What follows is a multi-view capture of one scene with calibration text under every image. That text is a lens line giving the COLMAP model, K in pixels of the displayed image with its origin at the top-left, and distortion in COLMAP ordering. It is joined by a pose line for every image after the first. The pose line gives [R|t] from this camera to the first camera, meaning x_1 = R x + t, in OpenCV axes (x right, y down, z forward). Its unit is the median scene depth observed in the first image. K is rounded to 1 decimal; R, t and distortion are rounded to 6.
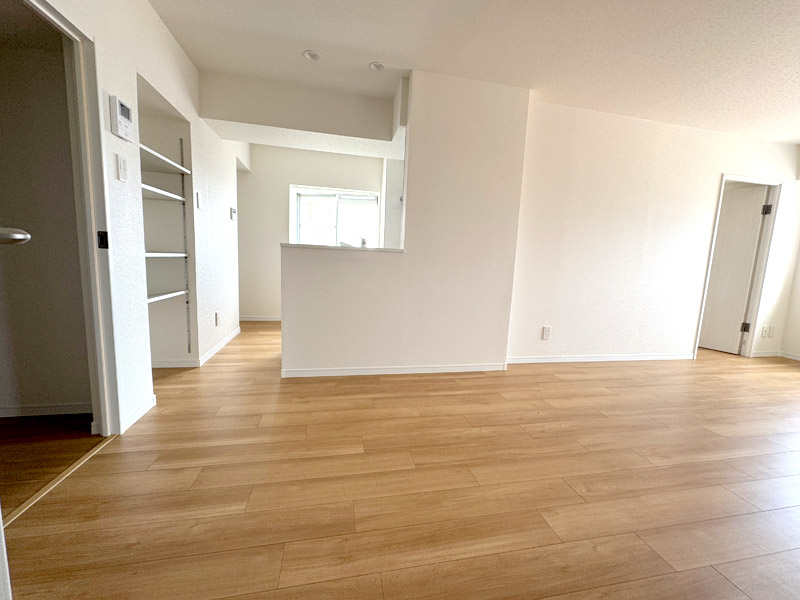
lens RADIAL K [[321.1, 0, 399.9], [0, 321.1, 298.7], [0, 0, 1]] dist [0.000474, -0.000260]
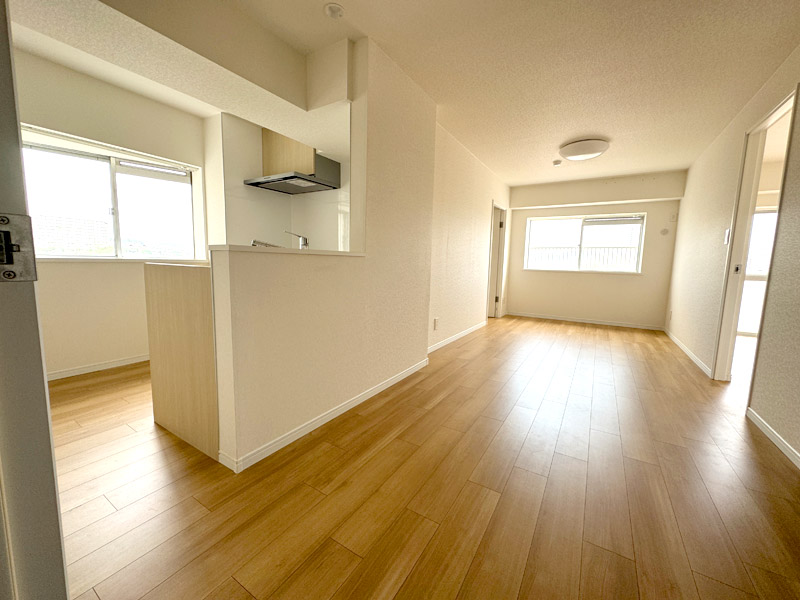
lens RADIAL K [[321.1, 0, 397.4], [0, 321.1, 297.9], [0, 0, 1]] dist [0.000474, -0.000260]
pose [[0.690846, -0.108148, 0.714868, -0.600914], [0.095901, 0.993720, 0.057655, -0.086729], [-0.716613, 0.028726, 0.696879, 0.401492]]
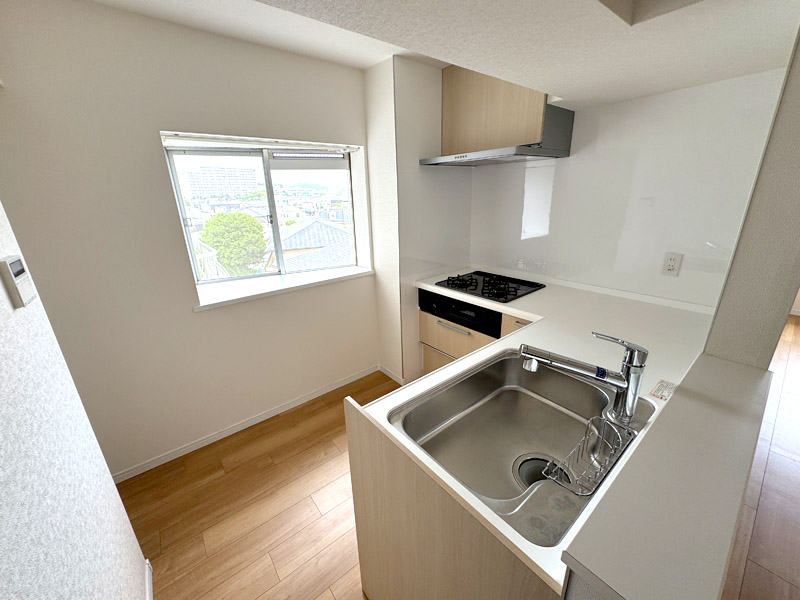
lens RADIAL K [[321.1, 0, 396.5], [0, 321.1, 300.8], [0, 0, 1]] dist [0.000474, -0.000260]
pose [[0.891123, -0.208879, 0.402826, -0.544303], [0.124142, 0.966106, 0.226336, -0.399882], [-0.436450, -0.151685, 0.886850, 0.960281]]
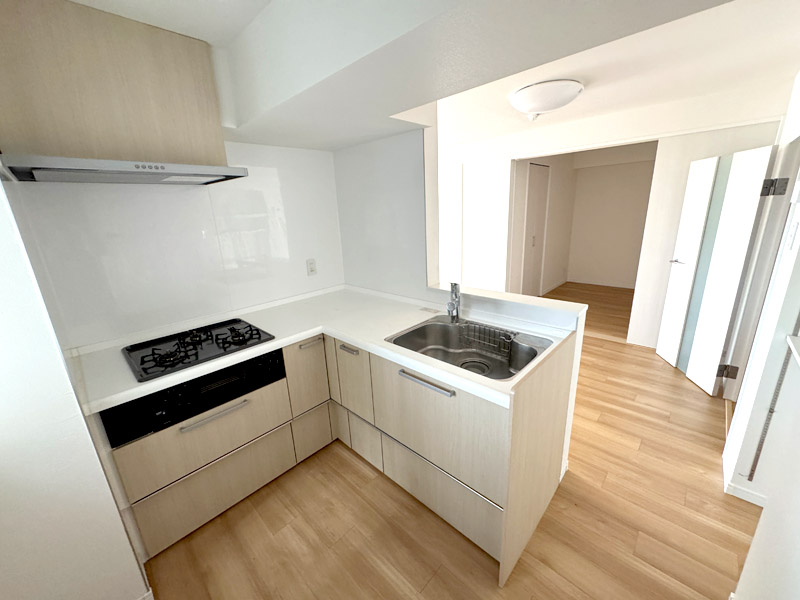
lens RADIAL K [[321.1, 0, 402.2], [0, 321.1, 299.7], [0, 0, 1]] dist [0.000474, -0.000260]
pose [[-0.575770, -0.244566, 0.780177, -0.694330], [0.116462, 0.919953, 0.374331, -0.501941], [-0.809275, 0.306389, -0.501198, 1.702072]]
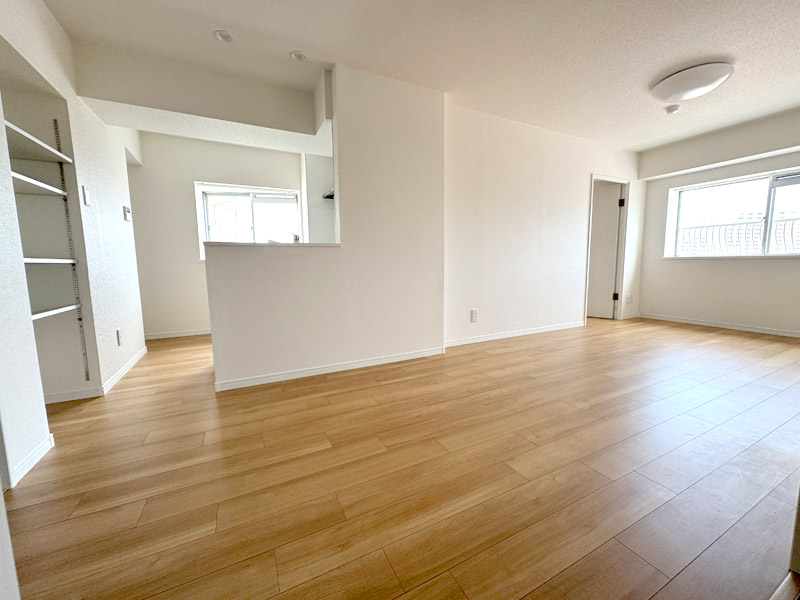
lens RADIAL K [[321.1, 0, 400.4], [0, 321.1, 298.7], [0, 0, 1]] dist [0.000474, -0.000260]
pose [[0.963704, -0.085704, 0.252843, -0.083478], [0.087732, 0.996139, 0.003265, 0.031596], [-0.252147, 0.019036, 0.967502, -0.003097]]
